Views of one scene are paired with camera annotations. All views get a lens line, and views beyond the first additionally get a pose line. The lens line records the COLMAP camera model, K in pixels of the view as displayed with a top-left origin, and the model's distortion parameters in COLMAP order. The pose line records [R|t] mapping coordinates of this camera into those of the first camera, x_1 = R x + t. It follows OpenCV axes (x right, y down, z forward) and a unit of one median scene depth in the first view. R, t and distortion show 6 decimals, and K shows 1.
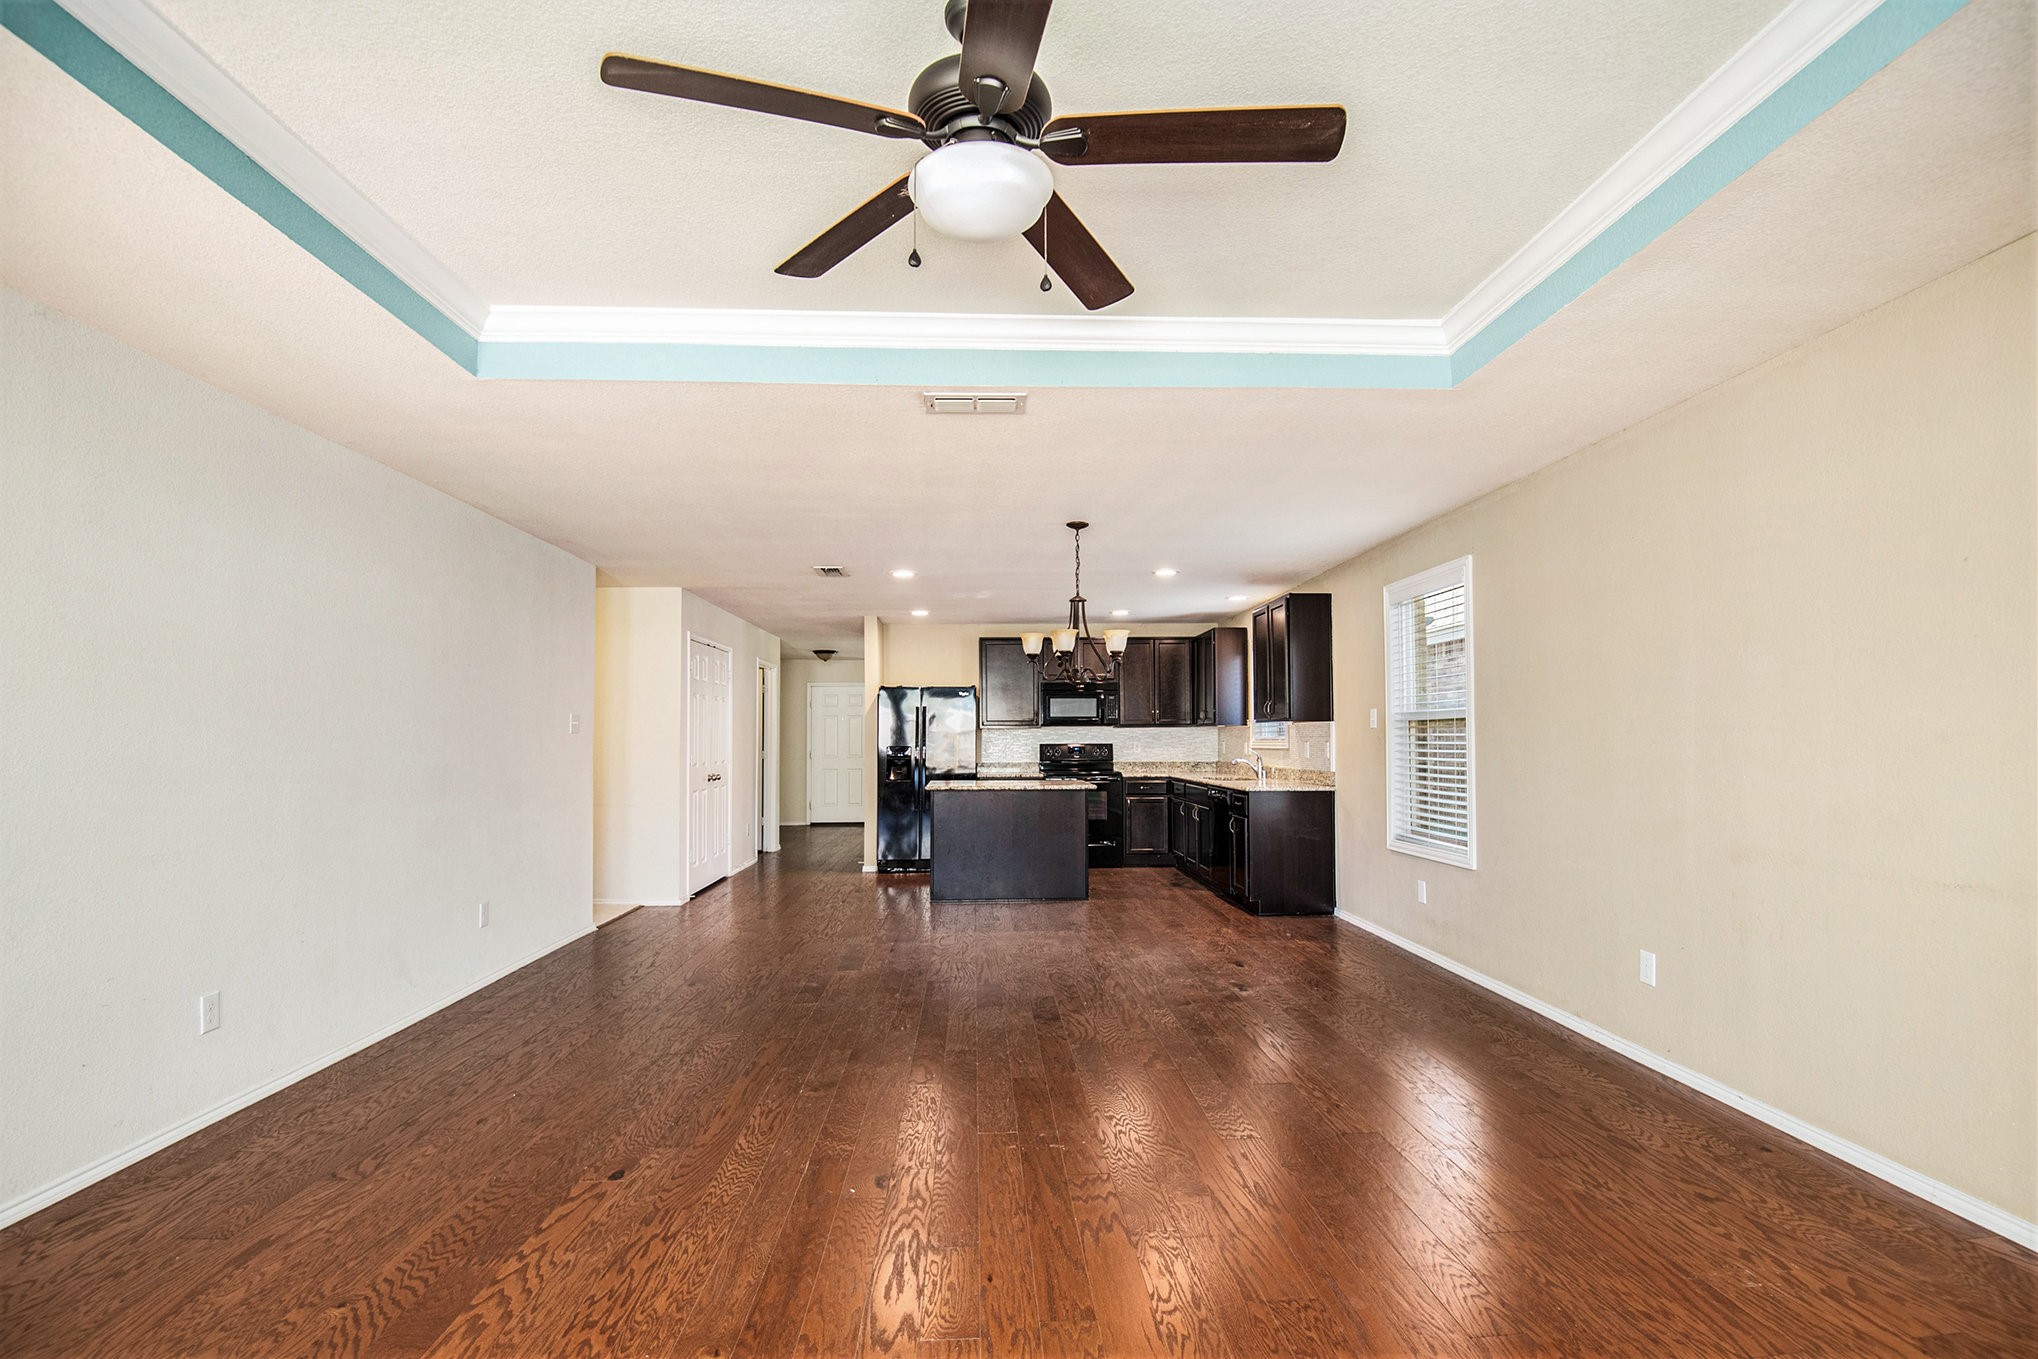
lens RADIAL K [[959.1, 0, 1023.4], [0, 959.1, 724.4], [0, 0, 1]] dist [0.001249, -0.027297]
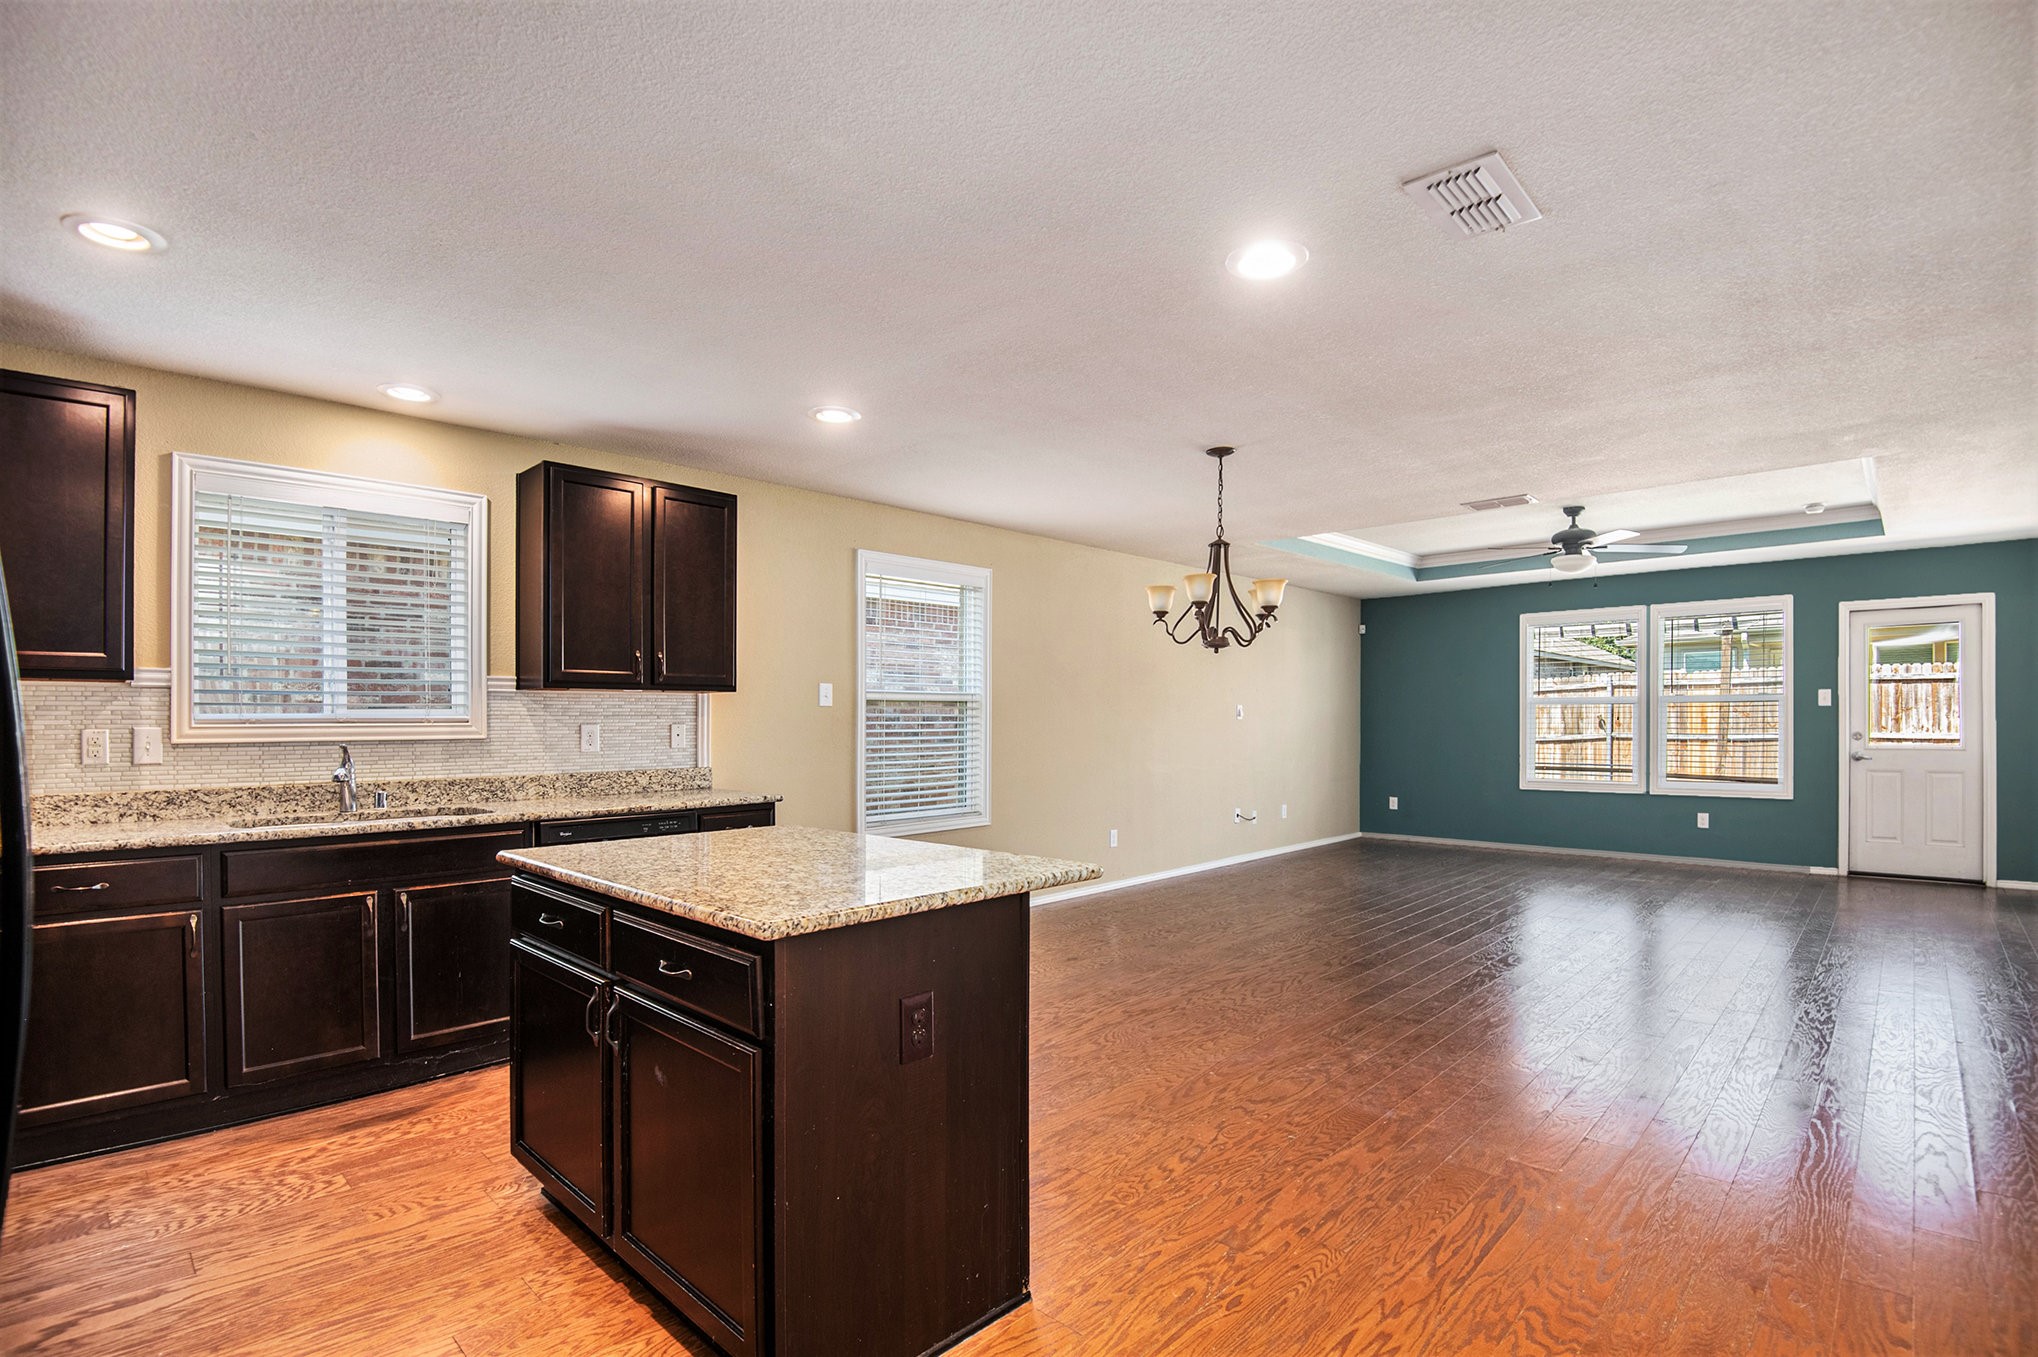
lens RADIAL K [[959.1, 0, 1023.4], [0, 959.1, 723.4], [0, 0, 1]] dist [0.001249, -0.027297]
pose [[-0.688147, 0.005012, 0.725554, -0.323818], [-0.003874, 0.999937, -0.010581, 0.024736], [-0.725561, -0.010093, -0.688084, 1.297007]]
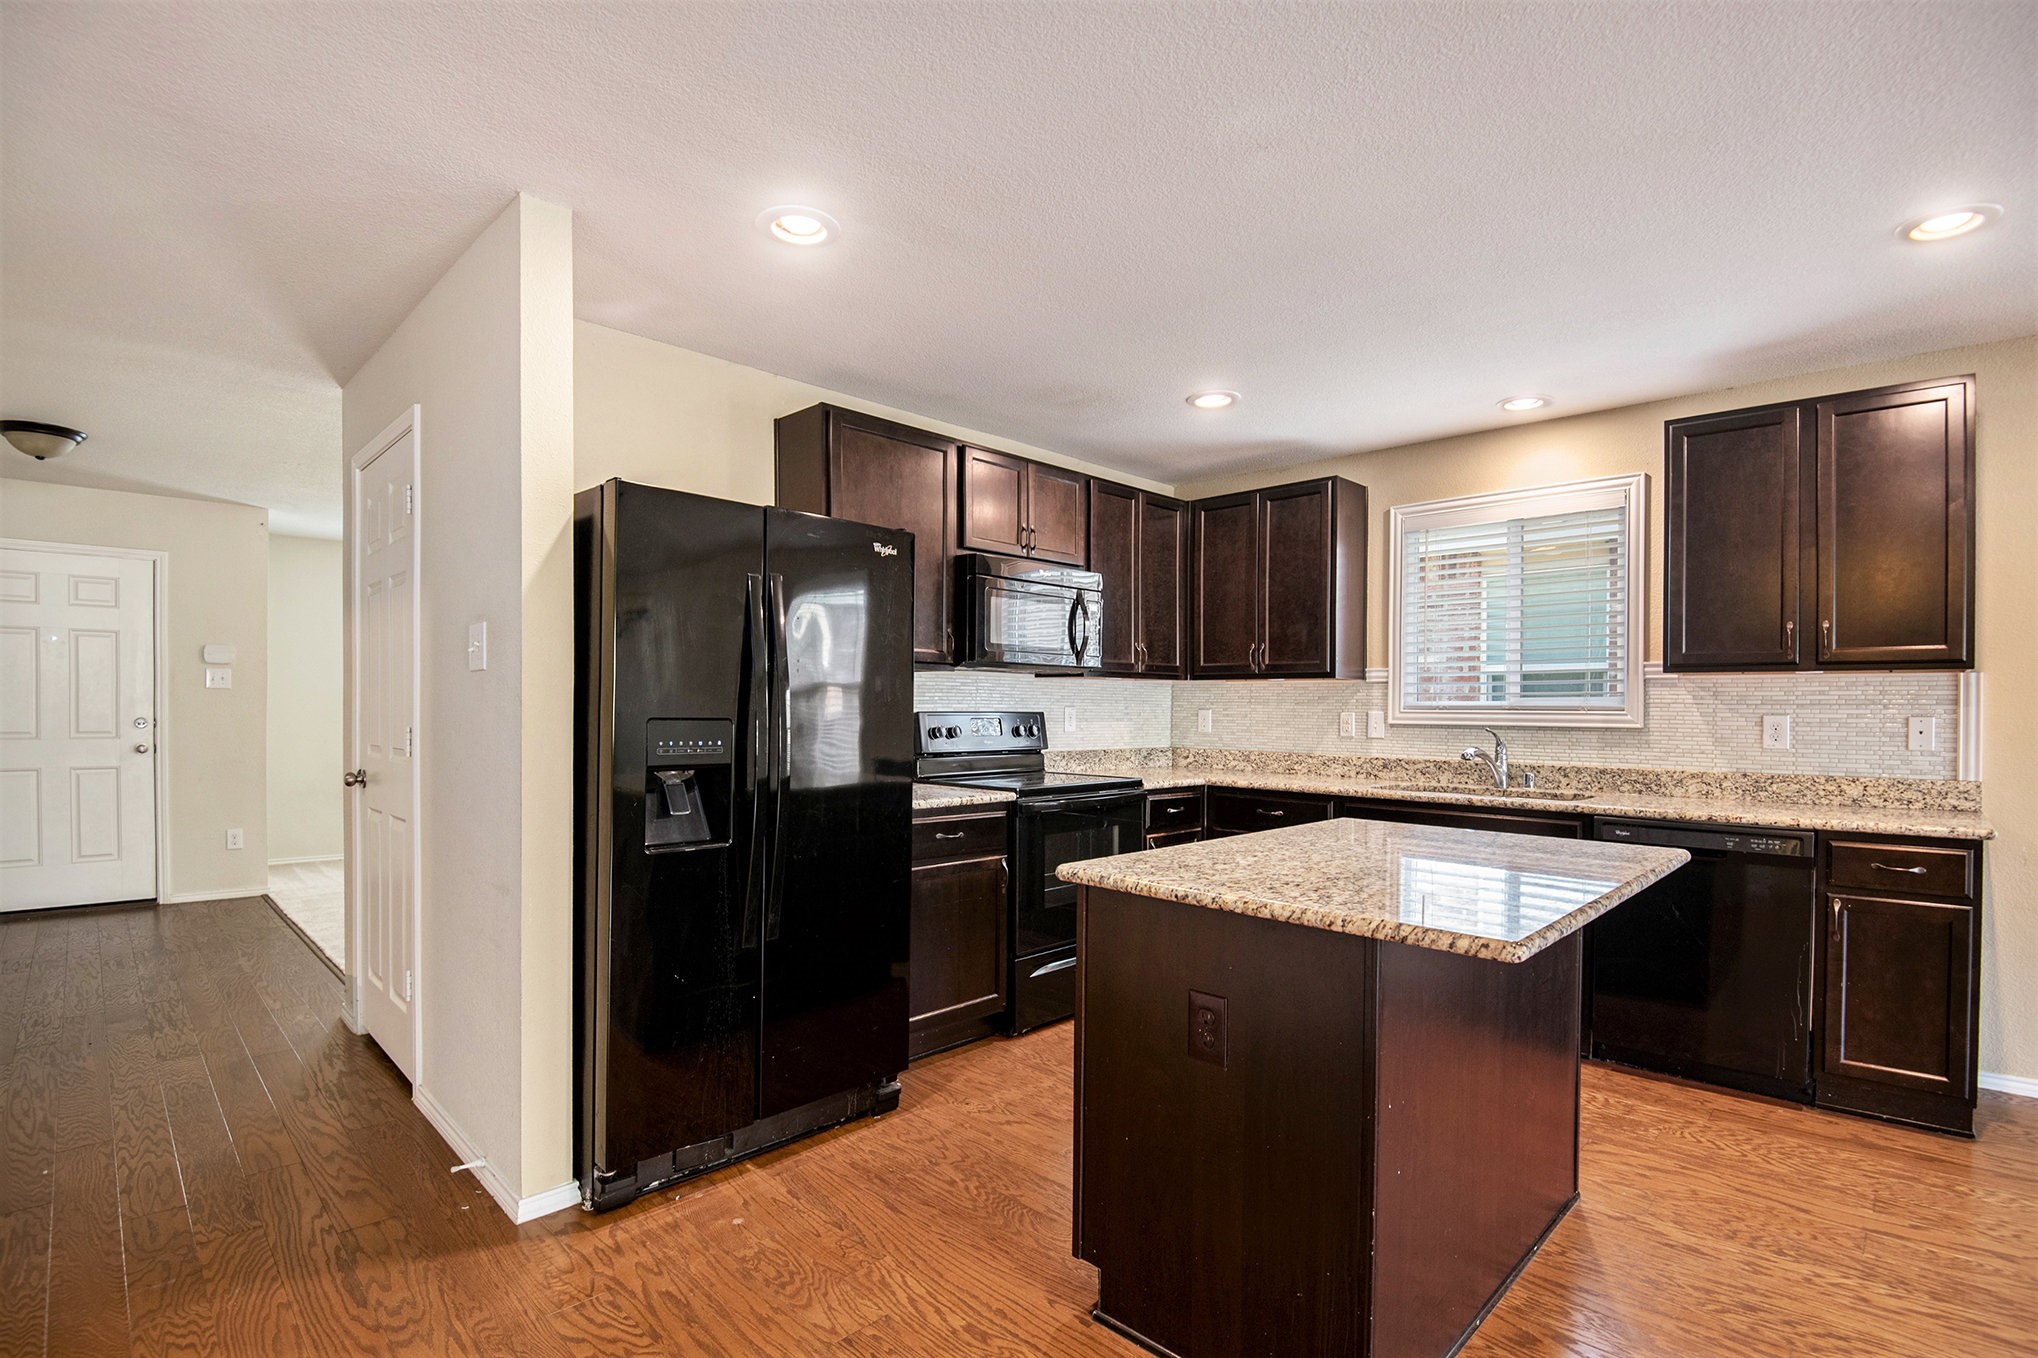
lens RADIAL K [[951.3, 0, 1009.0], [0, 951.3, 706.8], [0, 0, 1]] dist [0.000123, -0.026532]
pose [[0.737878, 0.012937, 0.674810, -0.316313], [-0.023691, 0.999697, 0.006739, 0.021786], [-0.674518, -0.020960, 0.737961, 0.984475]]
